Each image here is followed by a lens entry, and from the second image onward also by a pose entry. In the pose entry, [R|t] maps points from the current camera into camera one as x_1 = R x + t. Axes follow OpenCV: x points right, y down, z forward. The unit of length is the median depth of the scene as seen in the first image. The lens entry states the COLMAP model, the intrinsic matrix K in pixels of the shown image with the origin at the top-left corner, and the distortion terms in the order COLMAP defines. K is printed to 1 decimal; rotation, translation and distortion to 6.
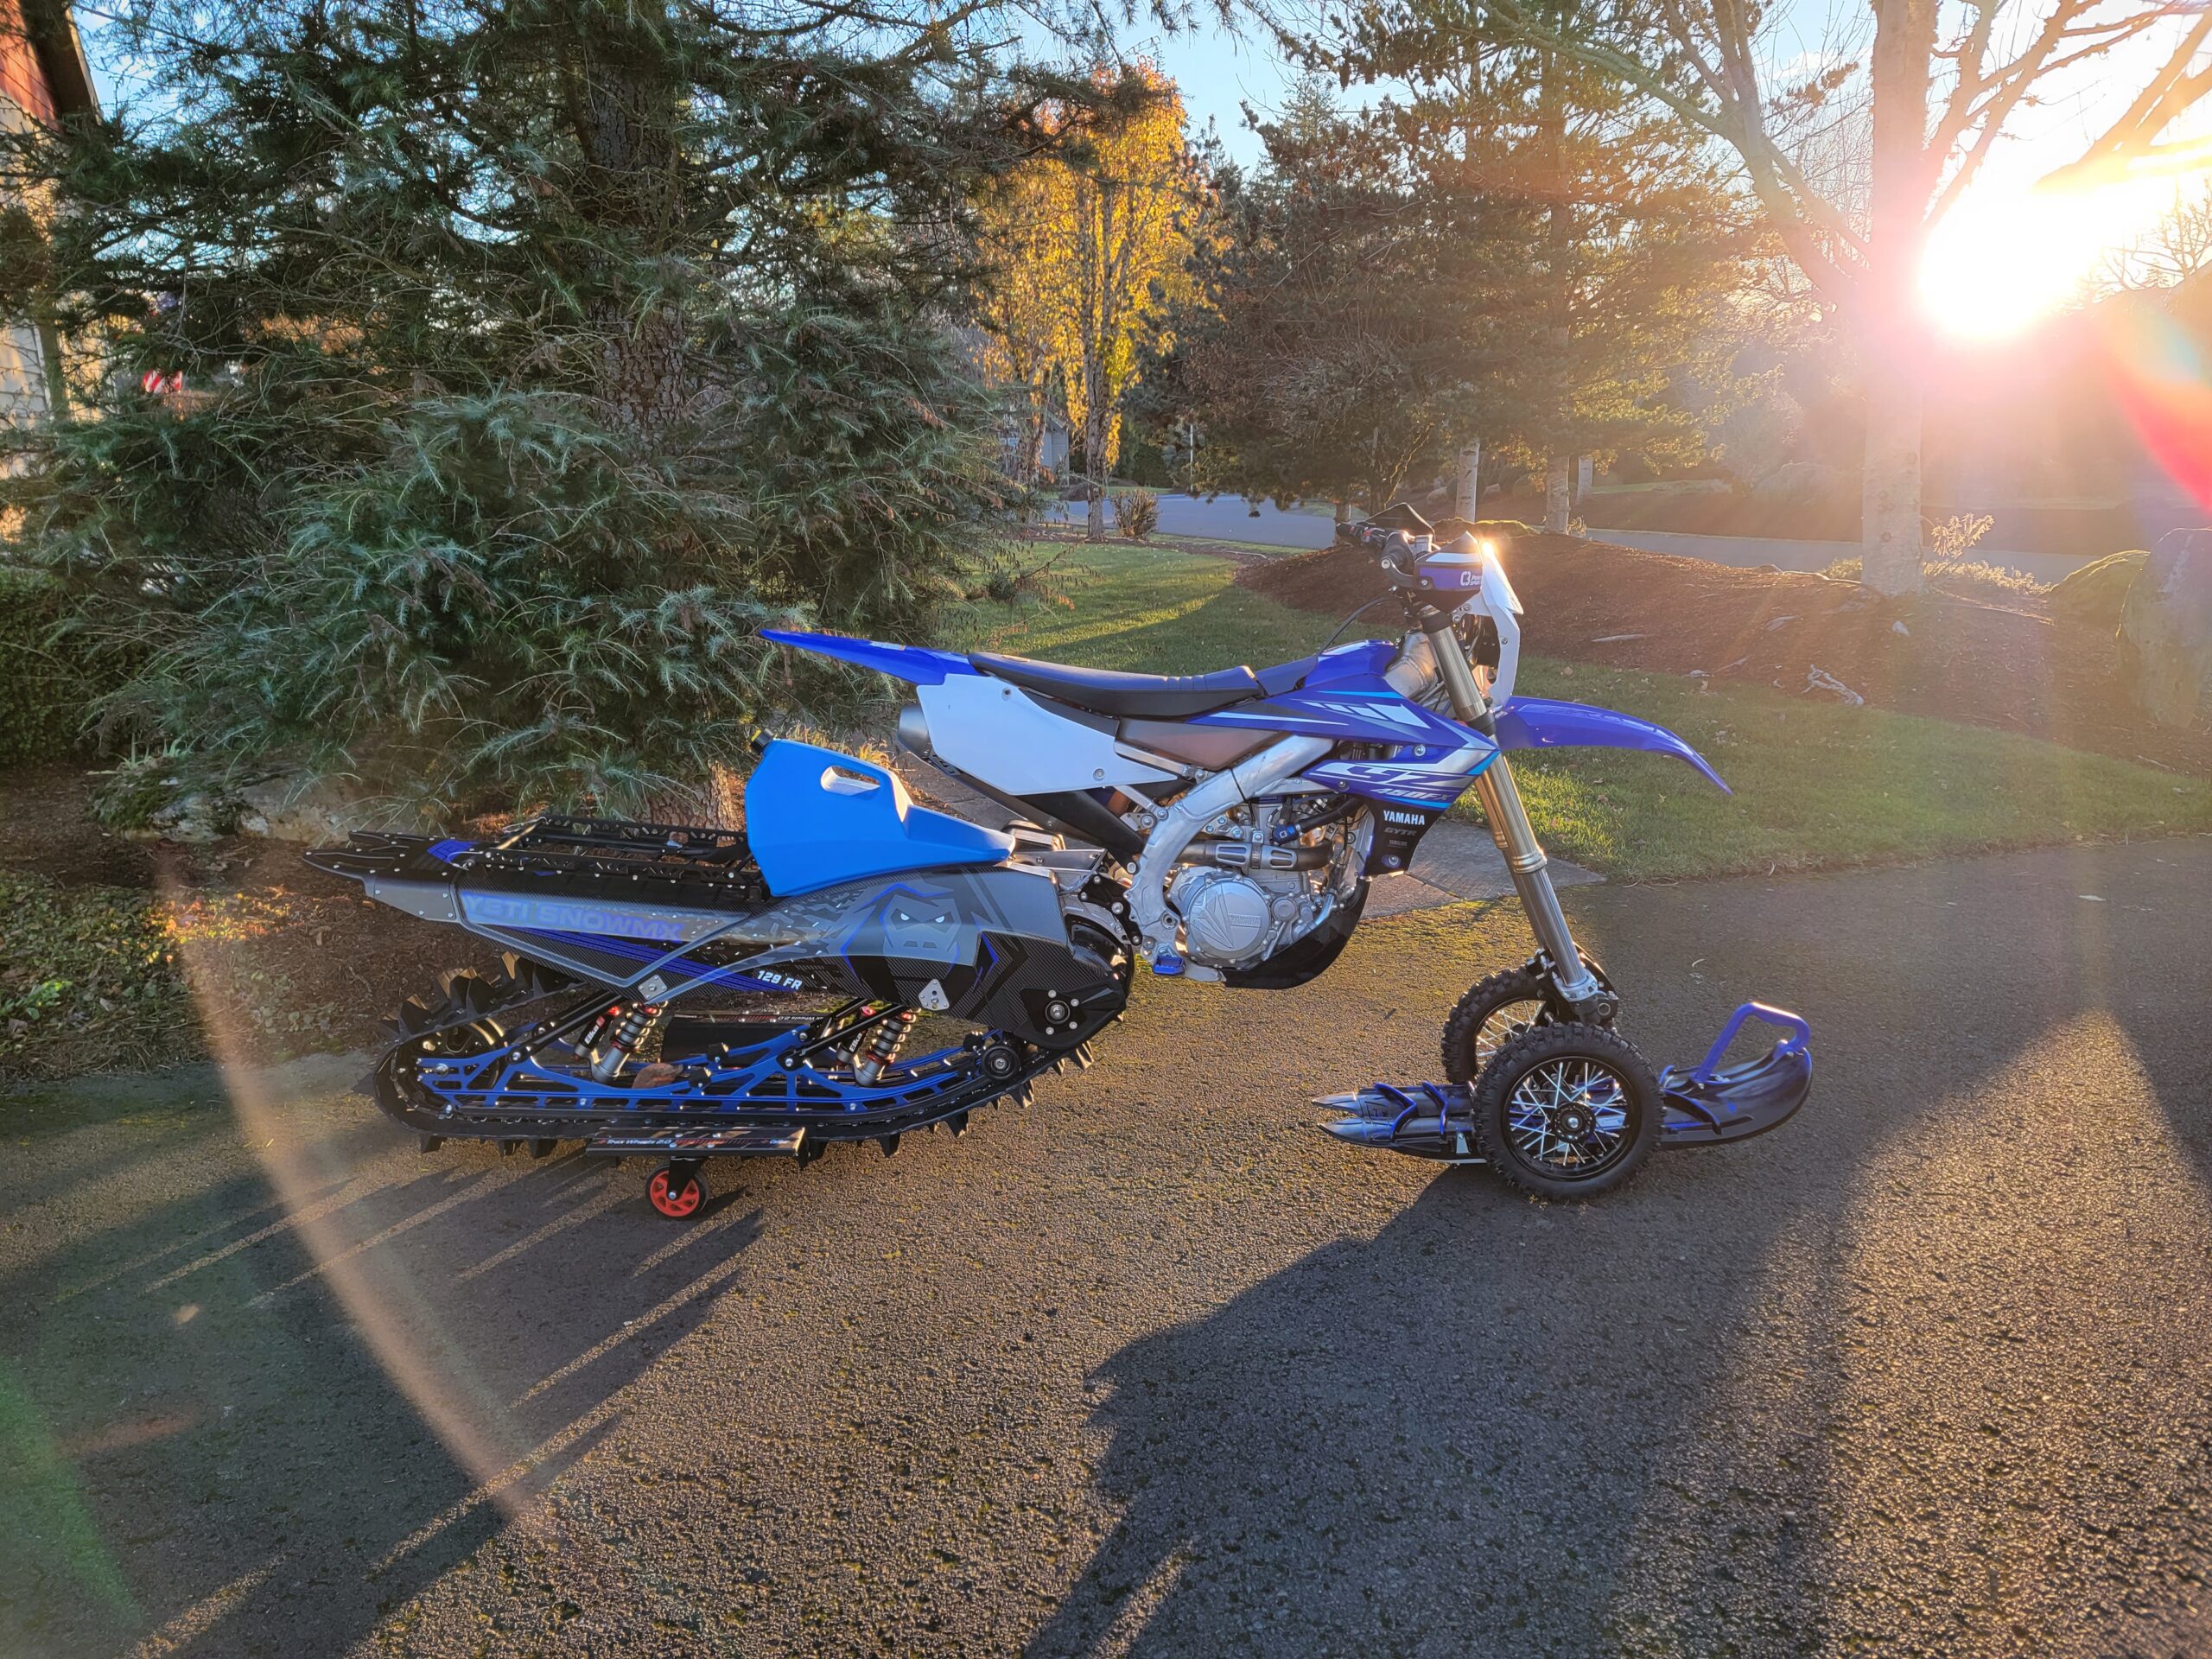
lens RADIAL K [[1544.5, 0, 1096.0], [0, 1544.5, 820.1], [0, 0, 1]] dist [0.065286, -0.057198]
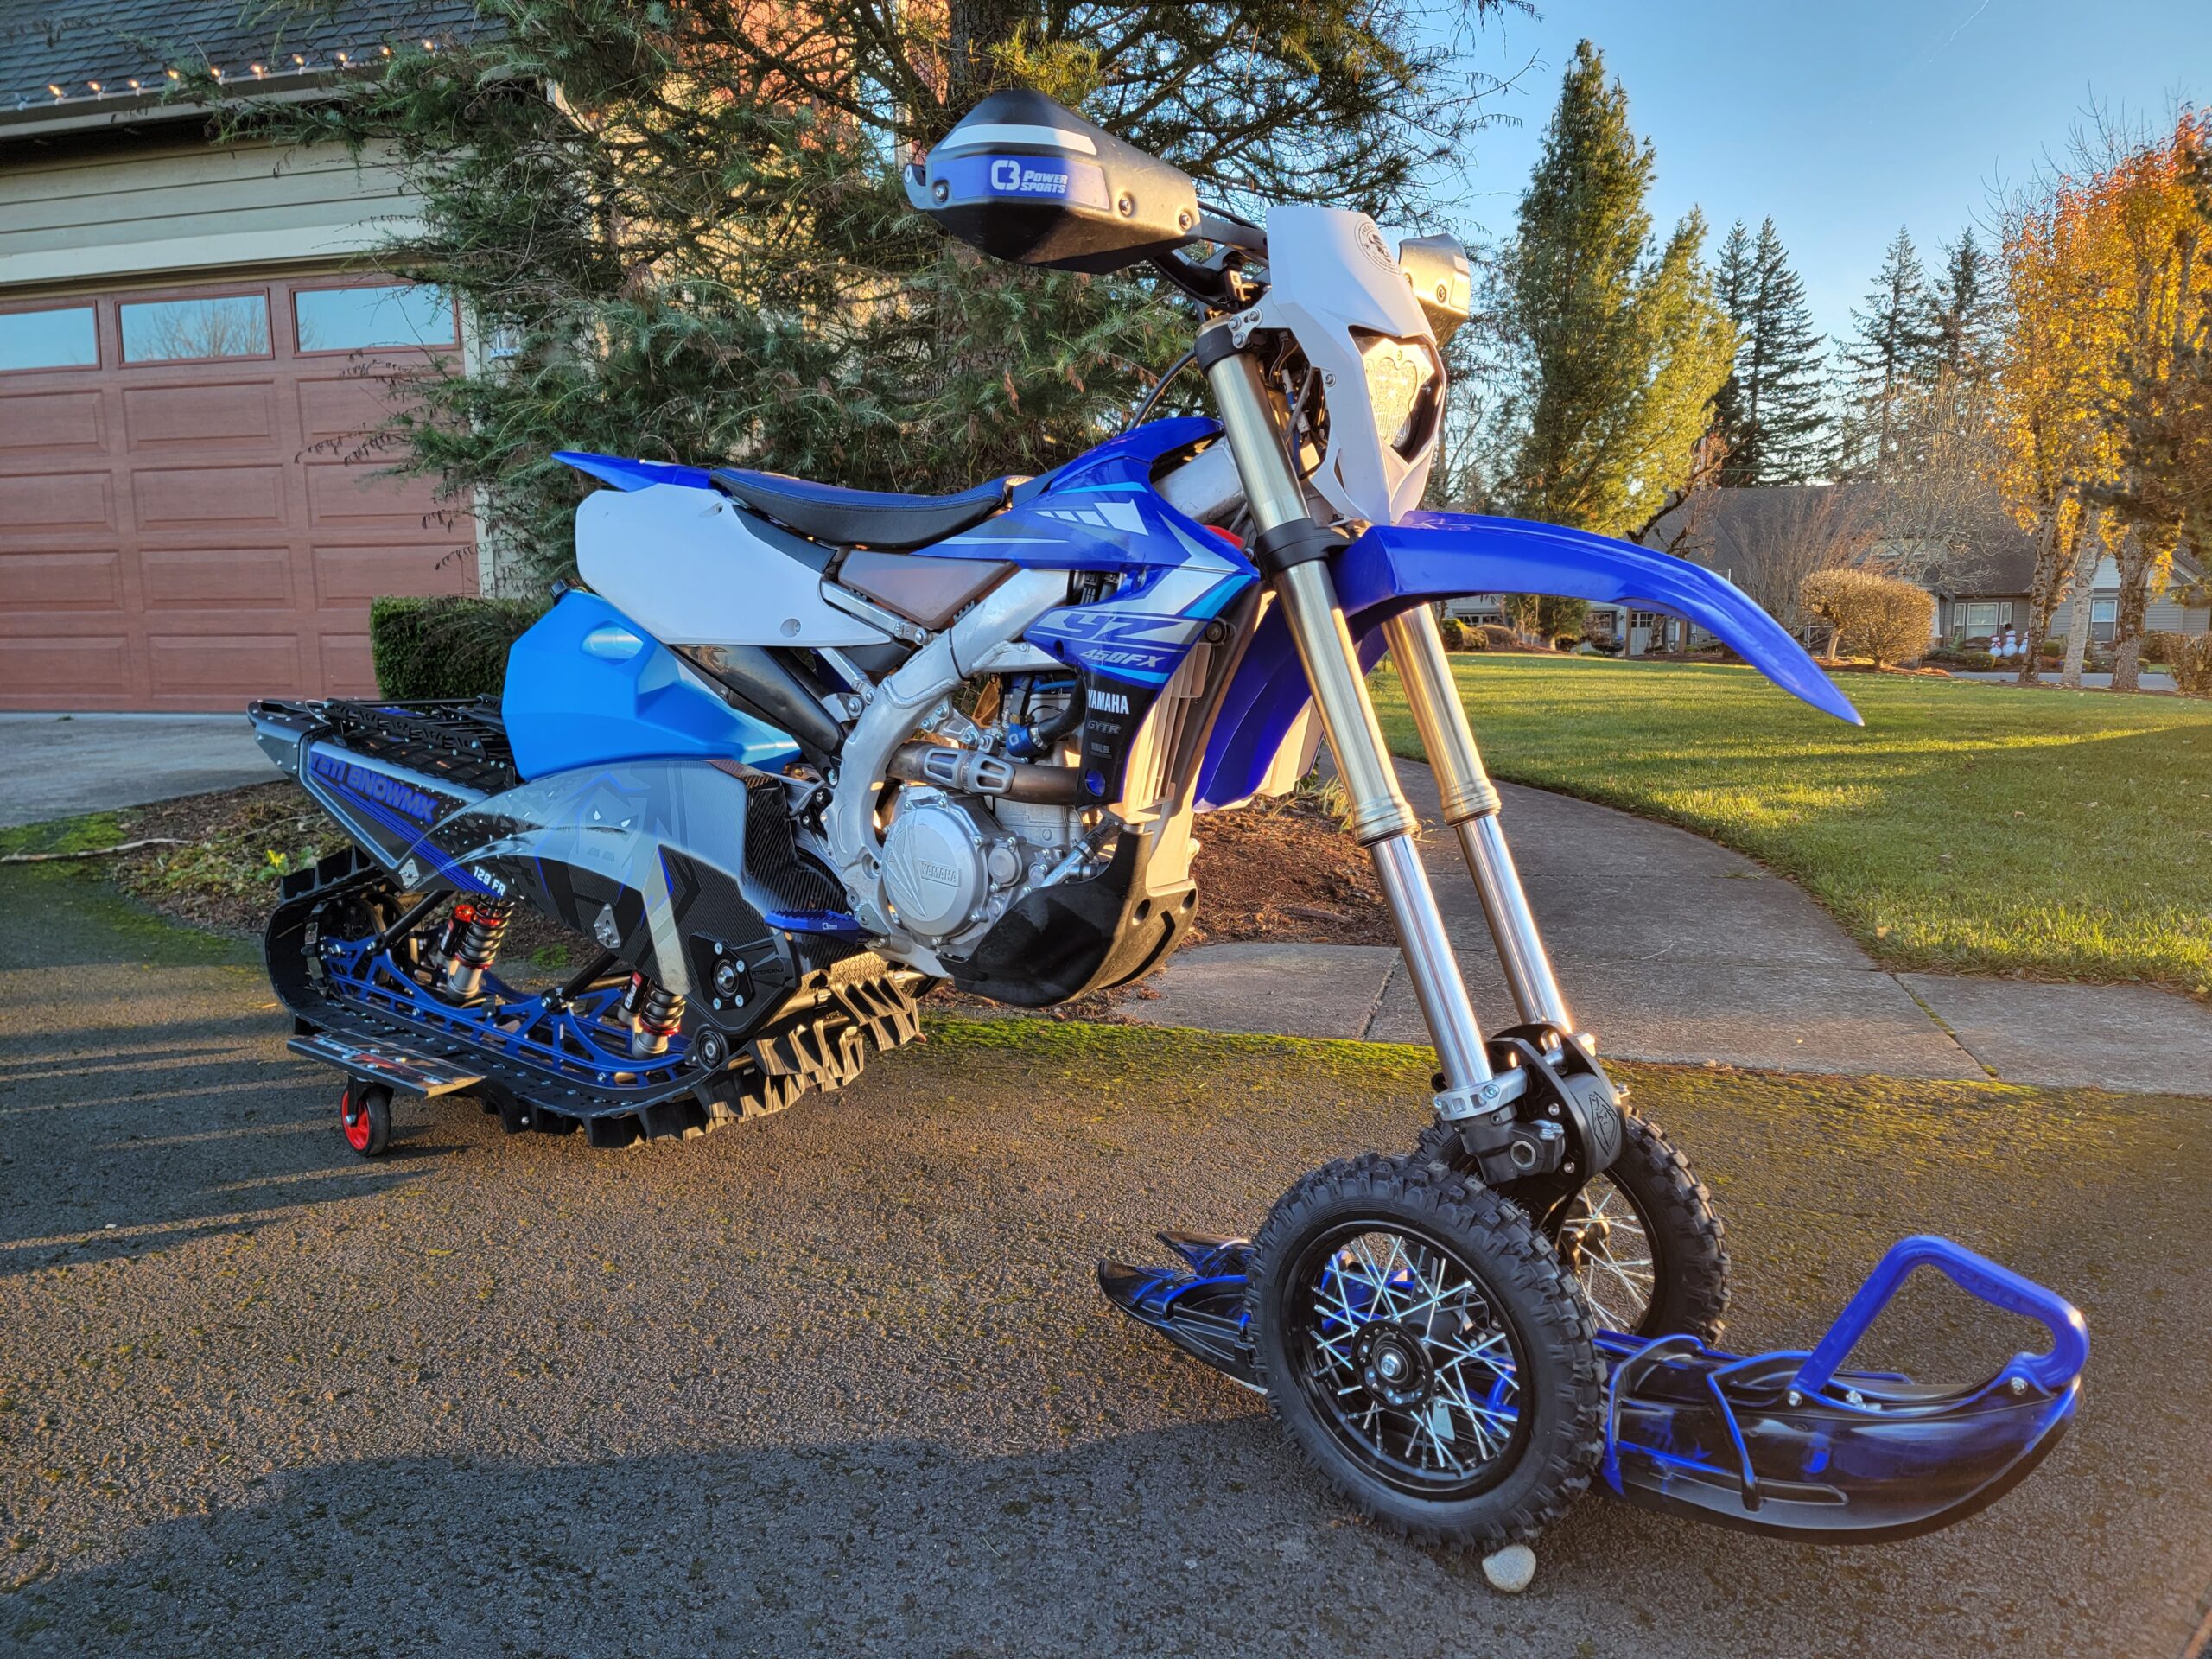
lens RADIAL K [[1545.3, 0, 1111.0], [0, 1545.3, 835.2], [0, 0, 1]] dist [0.087755, -0.068497]
pose [[0.800506, 0.097883, -0.591277, 0.514476], [-0.158959, 0.985915, -0.051995, 0.071829], [0.577860, 0.135612, 0.804790, 0.544276]]
